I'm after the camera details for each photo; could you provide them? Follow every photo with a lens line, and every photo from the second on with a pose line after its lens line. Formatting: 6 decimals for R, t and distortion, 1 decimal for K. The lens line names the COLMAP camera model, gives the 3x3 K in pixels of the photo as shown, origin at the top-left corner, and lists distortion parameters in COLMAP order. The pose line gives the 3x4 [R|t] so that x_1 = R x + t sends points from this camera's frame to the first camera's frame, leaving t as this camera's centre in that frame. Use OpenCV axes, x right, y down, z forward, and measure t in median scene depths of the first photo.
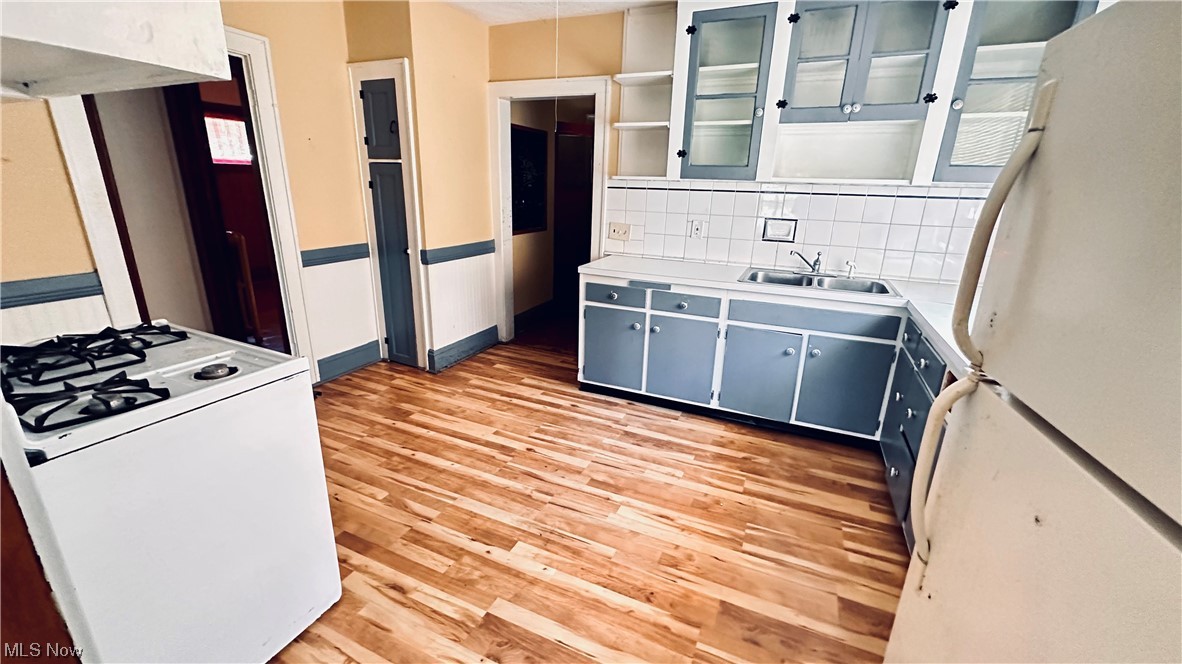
lens RADIAL K [[472.3, 0, 587.4], [0, 472.3, 328.8], [0, 0, 1]] dist [-0.002663, 0.000068]
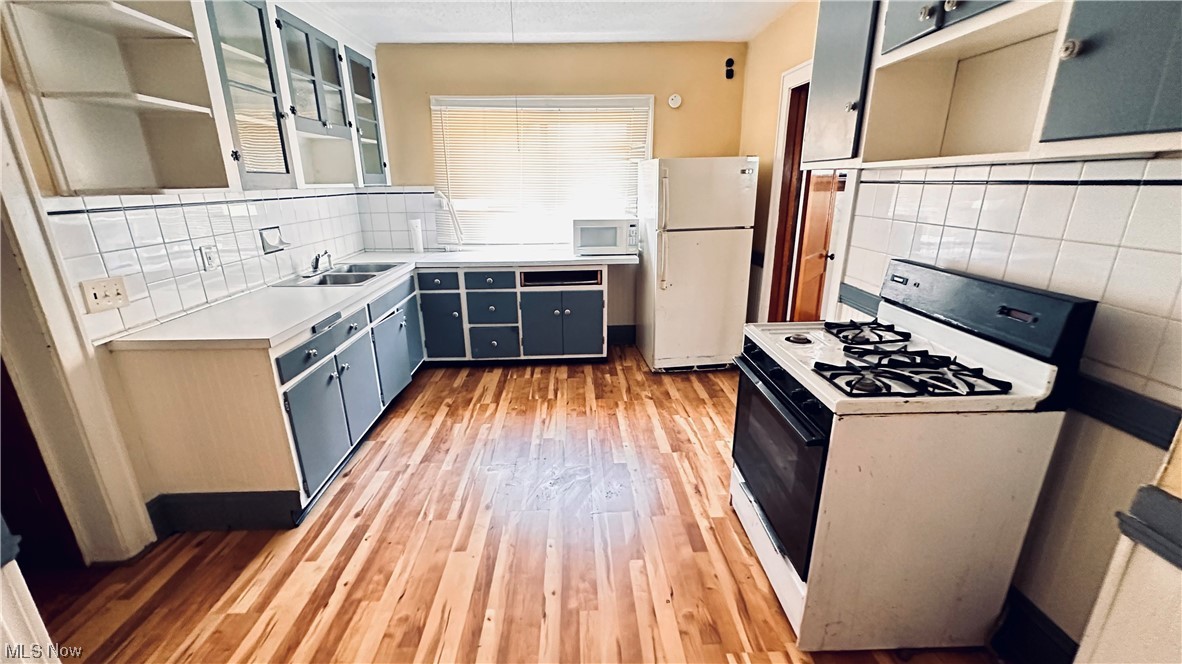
lens RADIAL K [[472.3, 0, 588.3], [0, 472.3, 331.1], [0, 0, 1]] dist [-0.002663, 0.000068]
pose [[-0.436693, -0.298709, 0.848571, -0.862889], [0.258115, 0.862002, 0.436268, -0.363915], [-0.861787, 0.409544, -0.299329, 0.991929]]
